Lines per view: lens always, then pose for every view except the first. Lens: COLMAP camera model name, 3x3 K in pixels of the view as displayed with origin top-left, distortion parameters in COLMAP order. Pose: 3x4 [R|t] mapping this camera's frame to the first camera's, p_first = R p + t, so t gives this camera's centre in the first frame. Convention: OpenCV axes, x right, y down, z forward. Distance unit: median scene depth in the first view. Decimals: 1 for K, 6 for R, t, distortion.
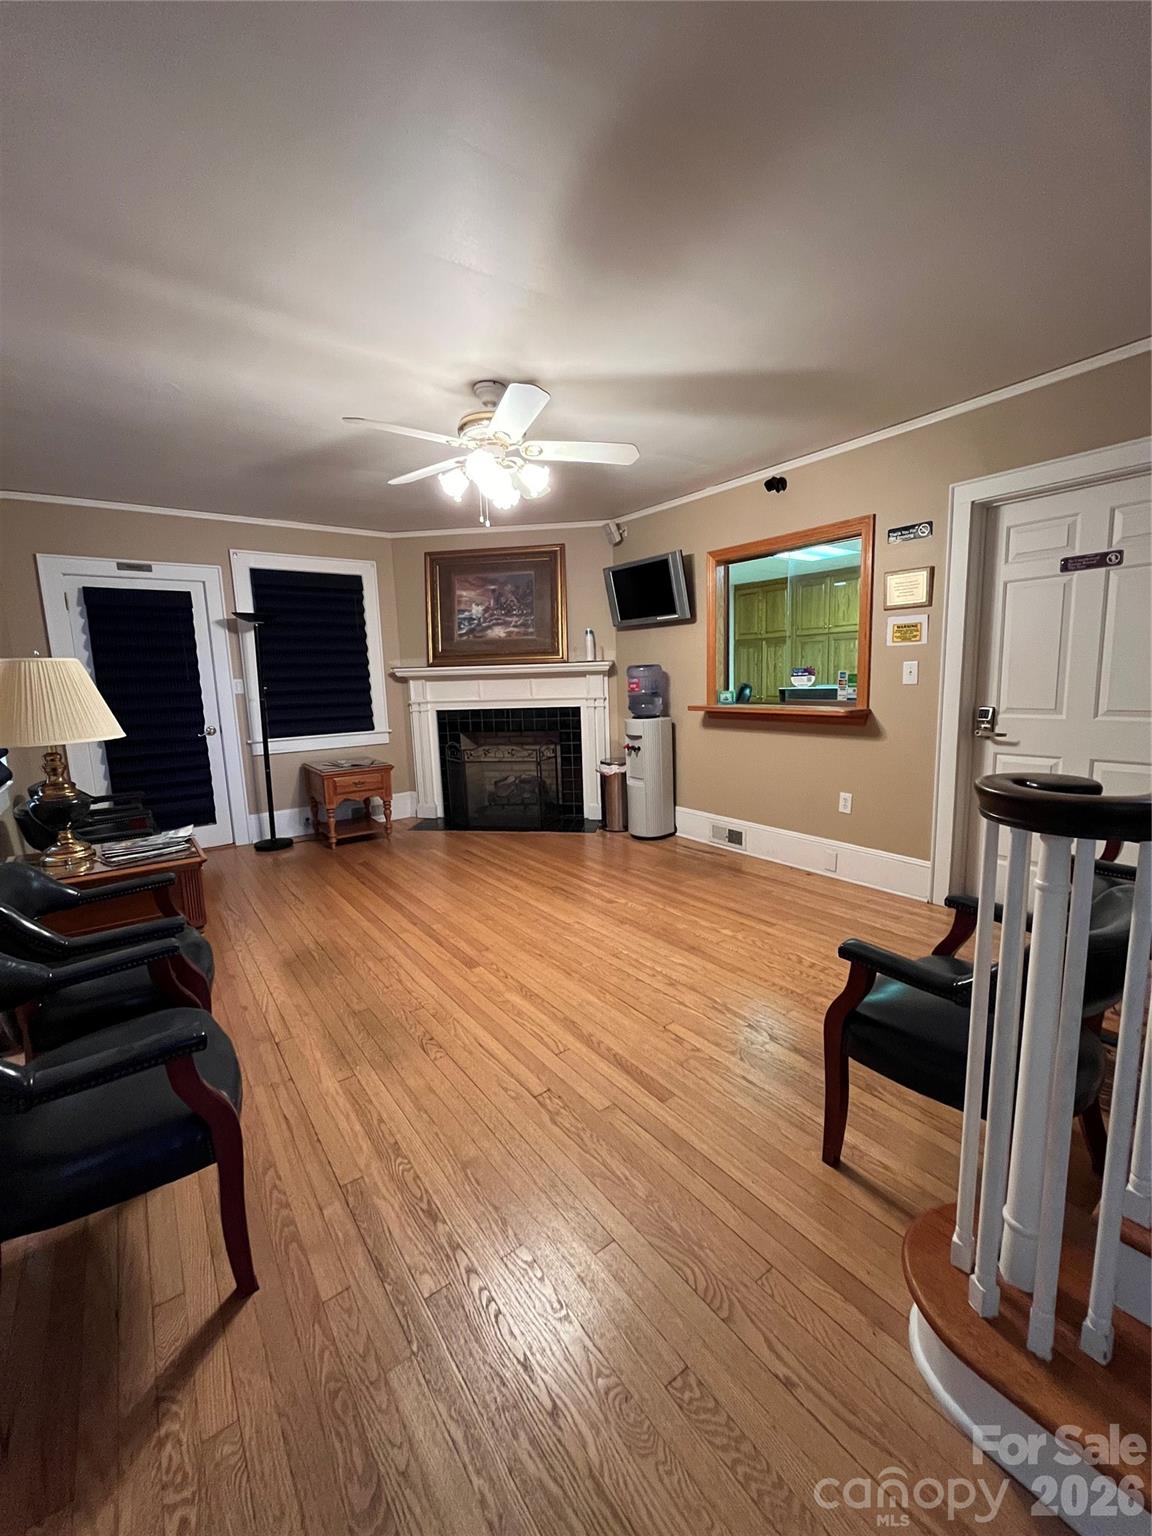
lens RADIAL K [[617.3, 0, 583.5], [0, 617.3, 765.9], [0, 0, 1]] dist [-0.003109, -0.000569]
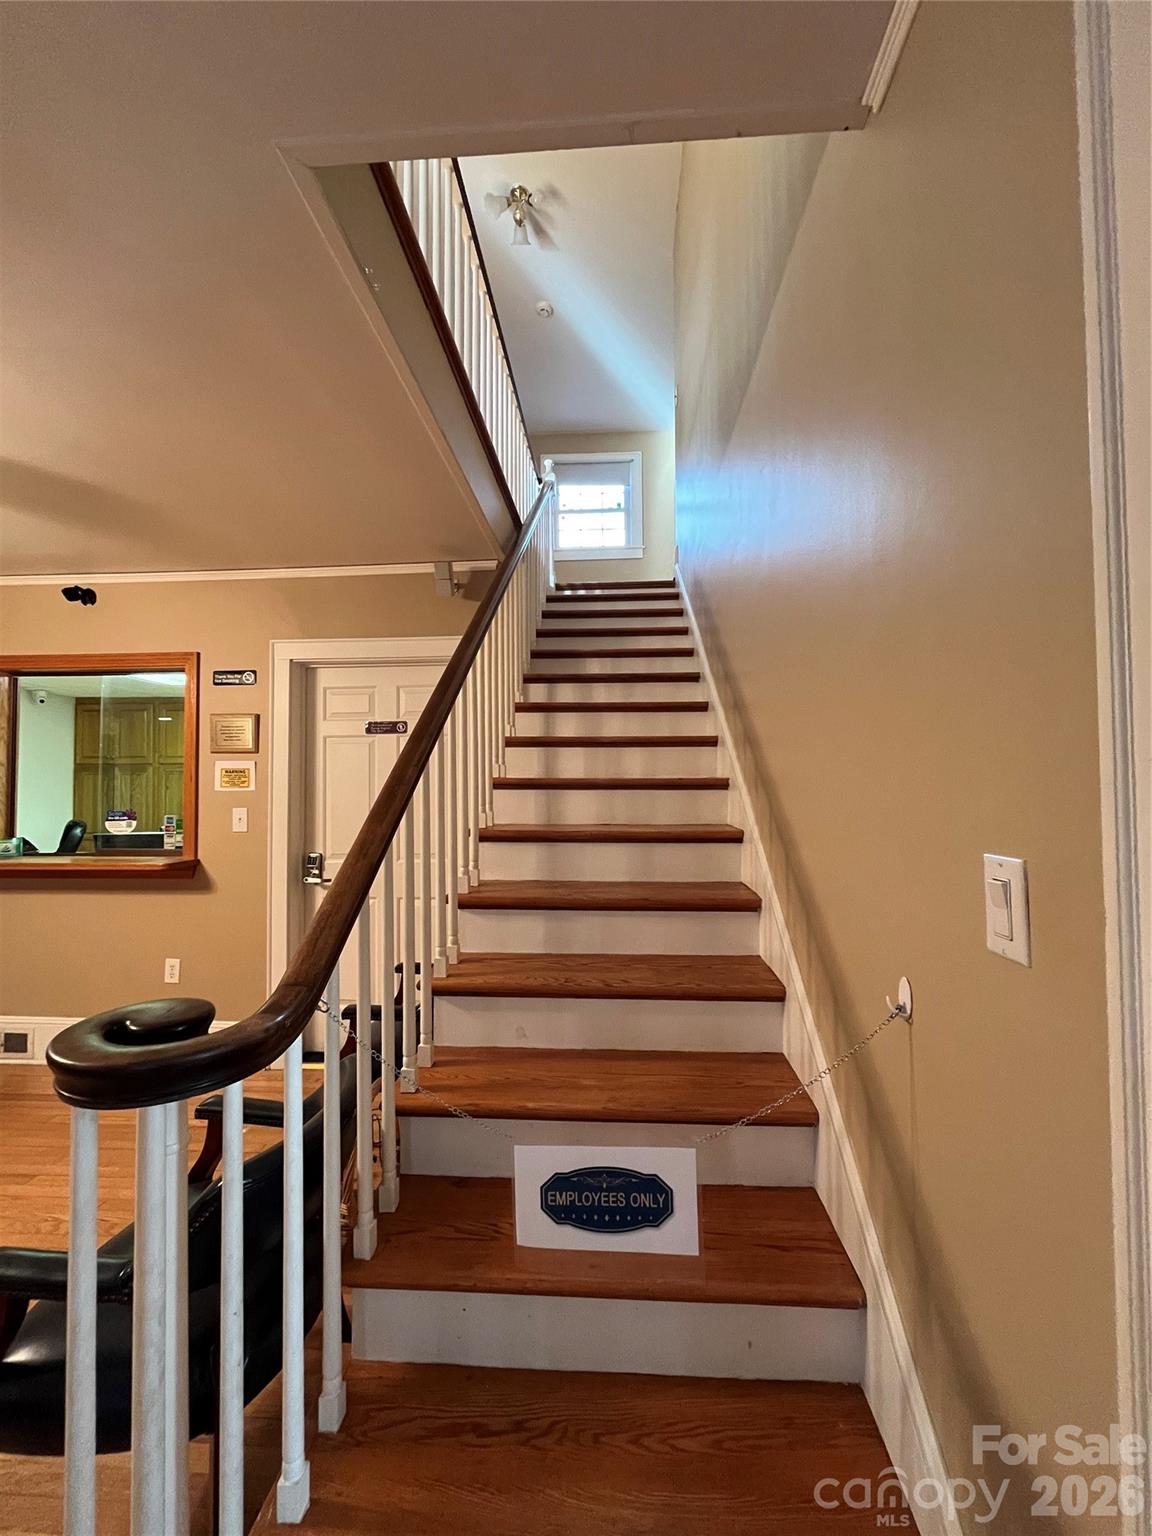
lens RADIAL K [[617.3, 0, 583.5], [0, 617.3, 765.9], [0, 0, 1]] dist [-0.003109, -0.000569]
pose [[0.642701, 0.052486, 0.764317, 0.125645], [0.097816, 0.983864, -0.149814, -0.034814], [-0.759847, 0.171048, 0.627196, -0.009008]]
